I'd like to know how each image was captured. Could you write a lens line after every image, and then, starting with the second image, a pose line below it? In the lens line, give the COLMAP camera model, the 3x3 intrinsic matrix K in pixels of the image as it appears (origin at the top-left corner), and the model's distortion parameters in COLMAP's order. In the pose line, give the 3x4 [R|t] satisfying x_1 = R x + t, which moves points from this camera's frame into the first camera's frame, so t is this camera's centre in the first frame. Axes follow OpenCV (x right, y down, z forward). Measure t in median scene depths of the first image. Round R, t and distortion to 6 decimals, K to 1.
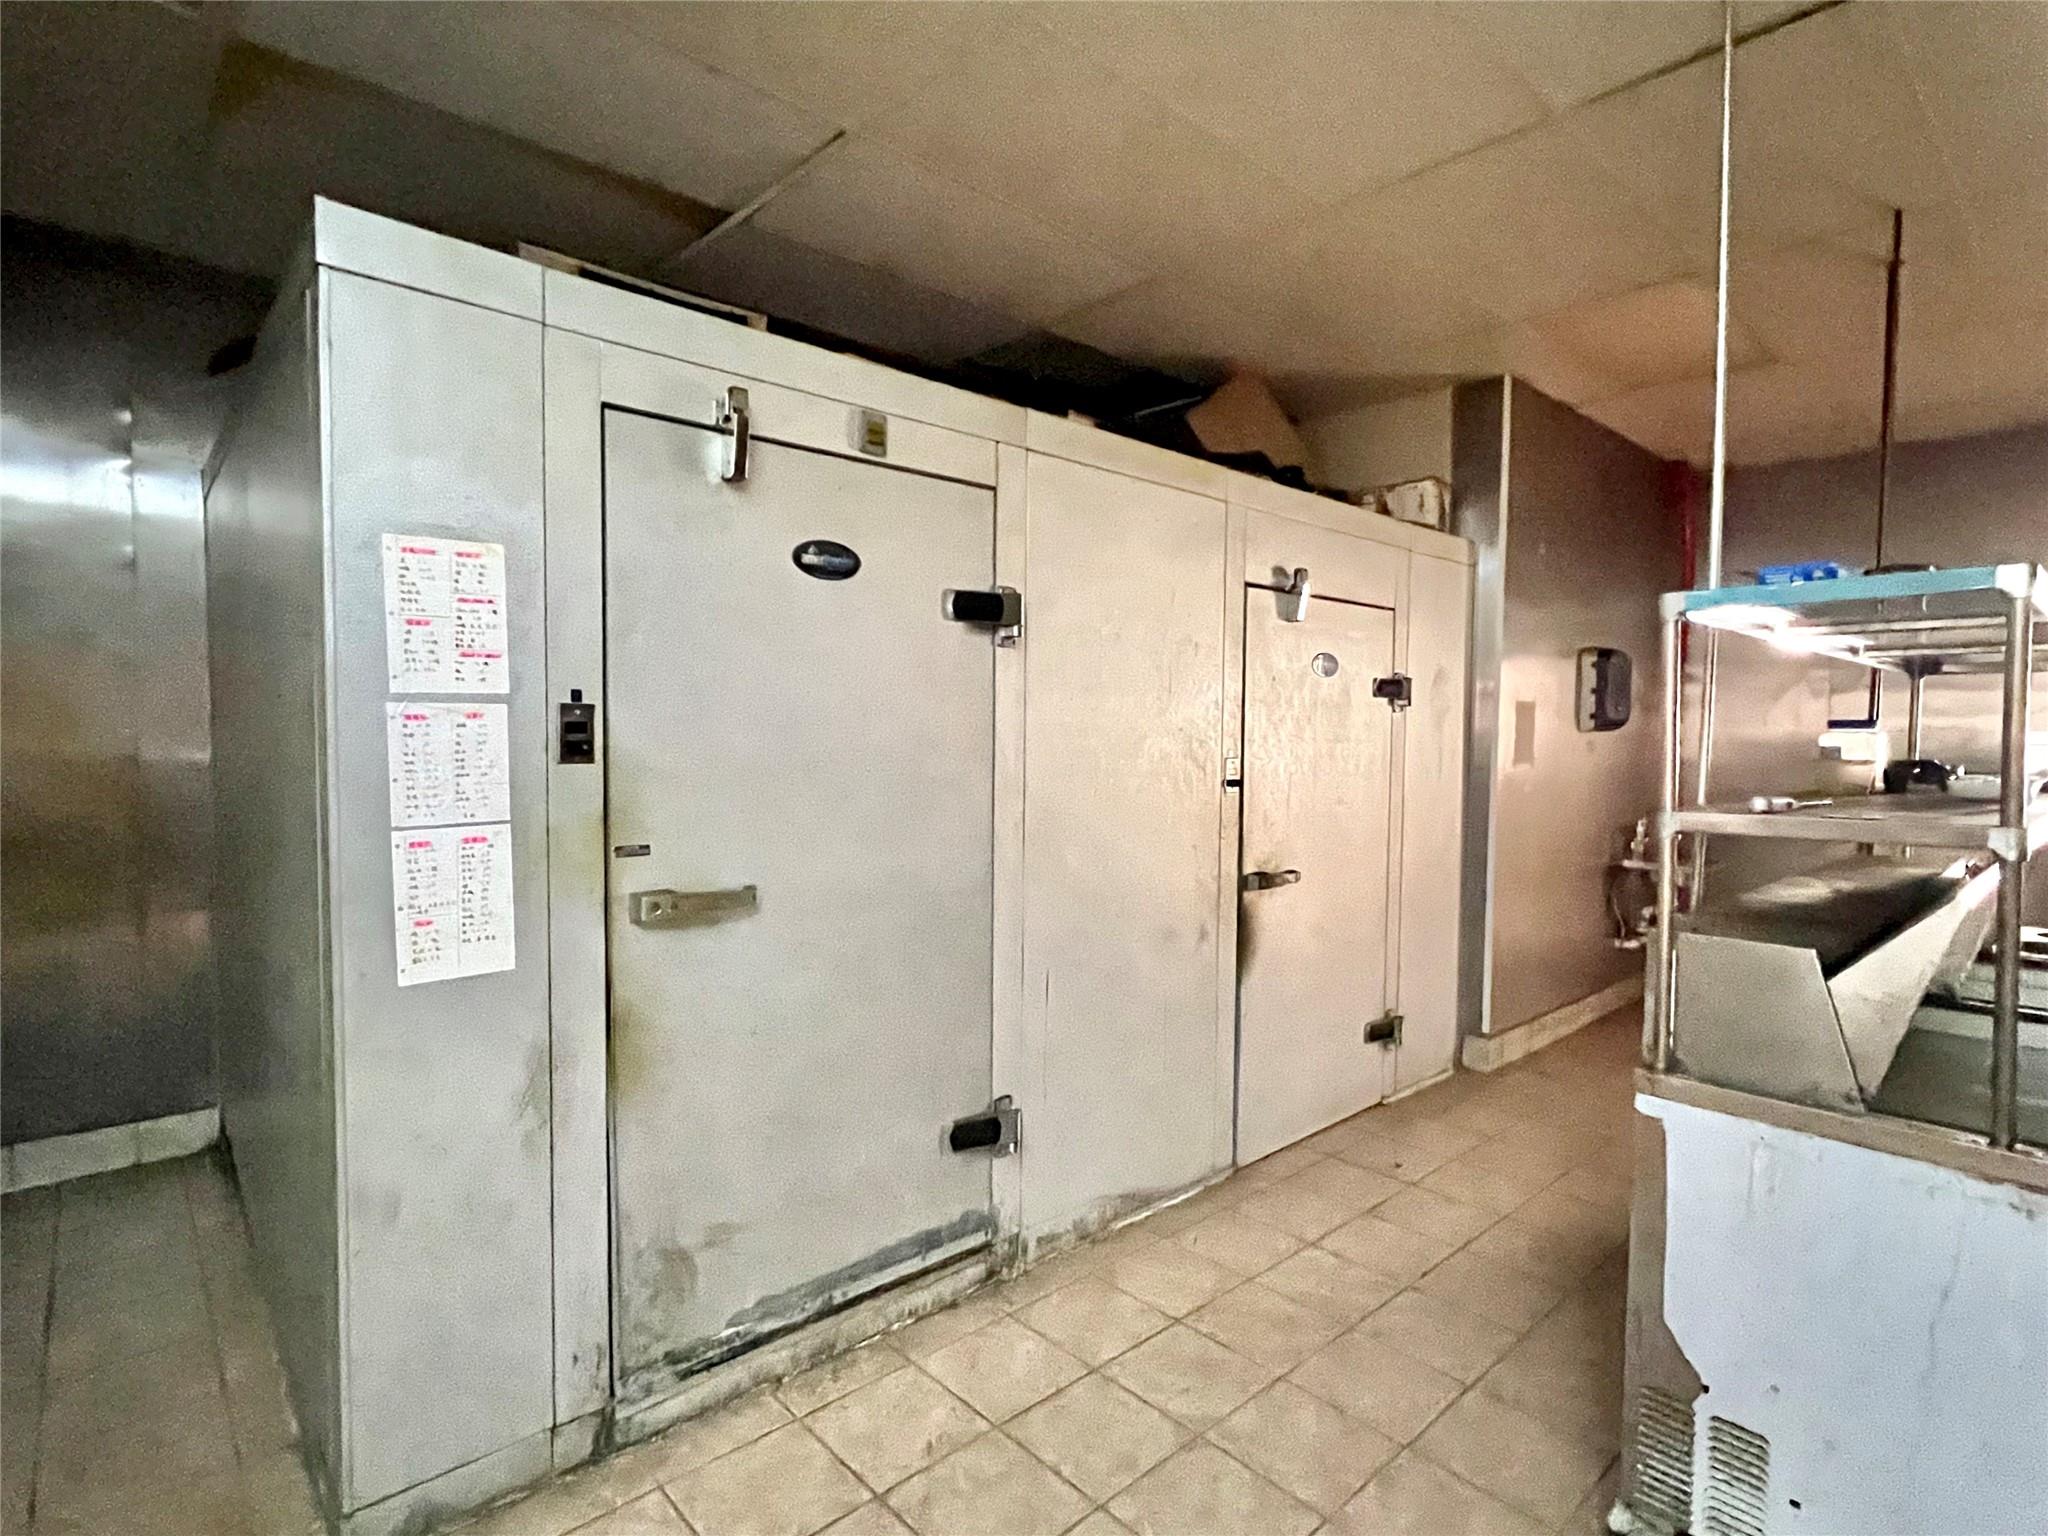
lens RADIAL K [[1031.0, 0, 1022.2], [0, 1031.0, 771.6], [0, 0, 1]] dist [-0.001075, 0.000423]
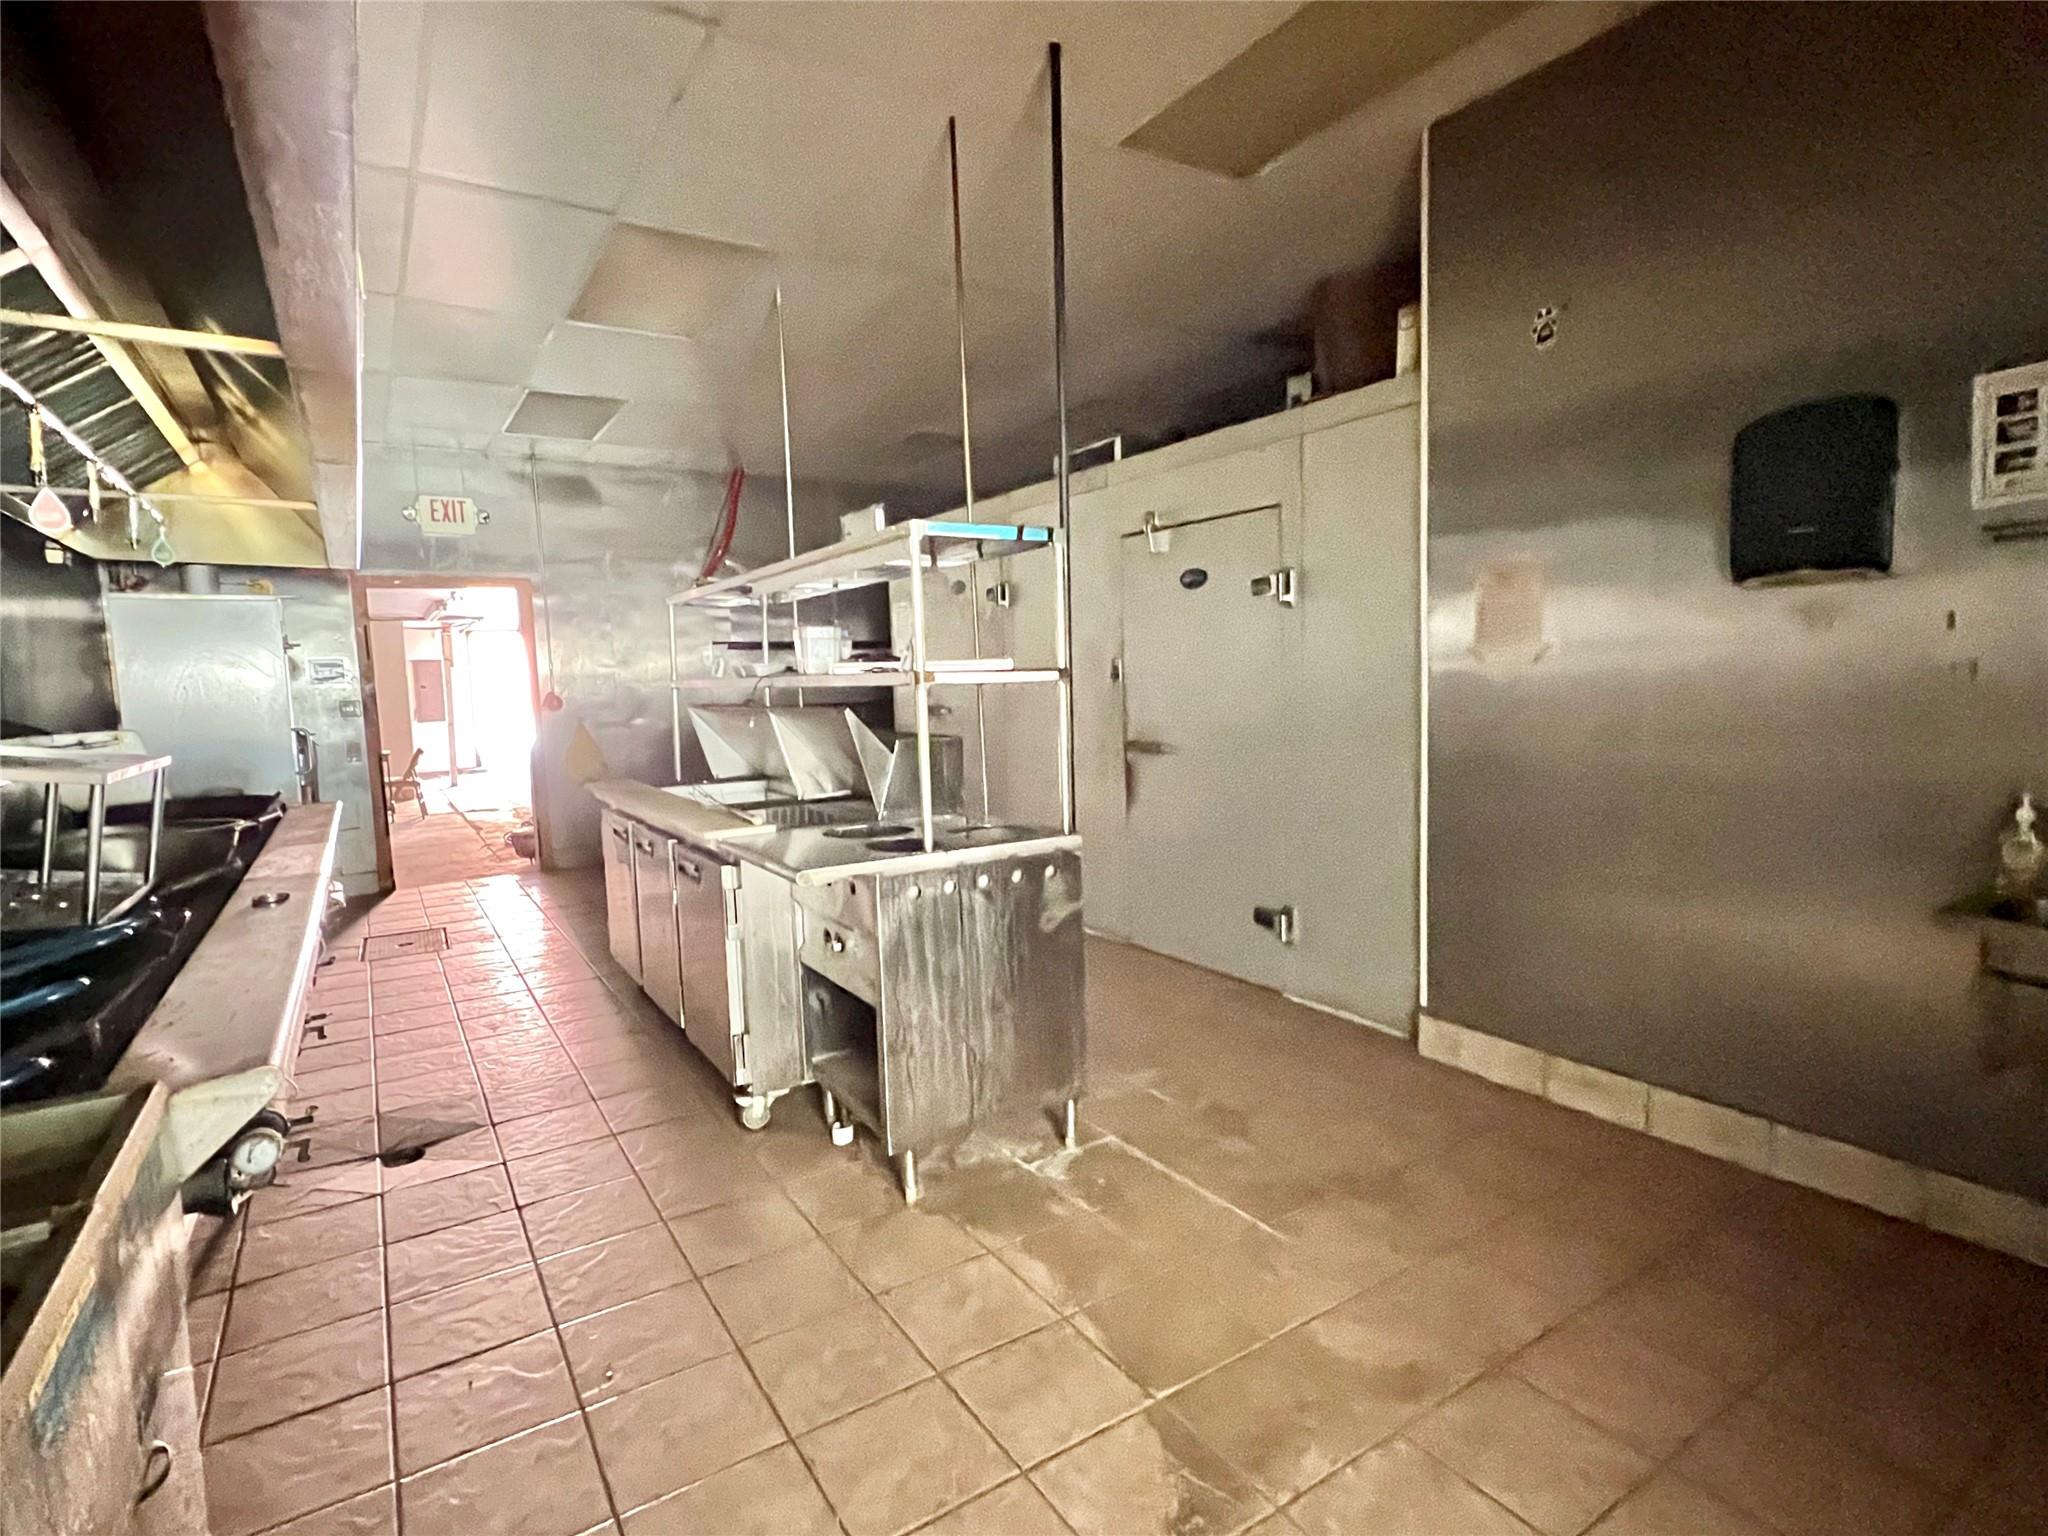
lens RADIAL K [[1034.4, 0, 1024.0], [0, 1034.4, 768.0], [0, 0, 1]] dist [-0.001735, -0.000291]
pose [[-0.162339, 0.085683, -0.983008, 1.597000], [-0.013700, 0.995931, 0.089072, 0.012537], [0.986640, 0.027927, -0.160505, 1.049677]]
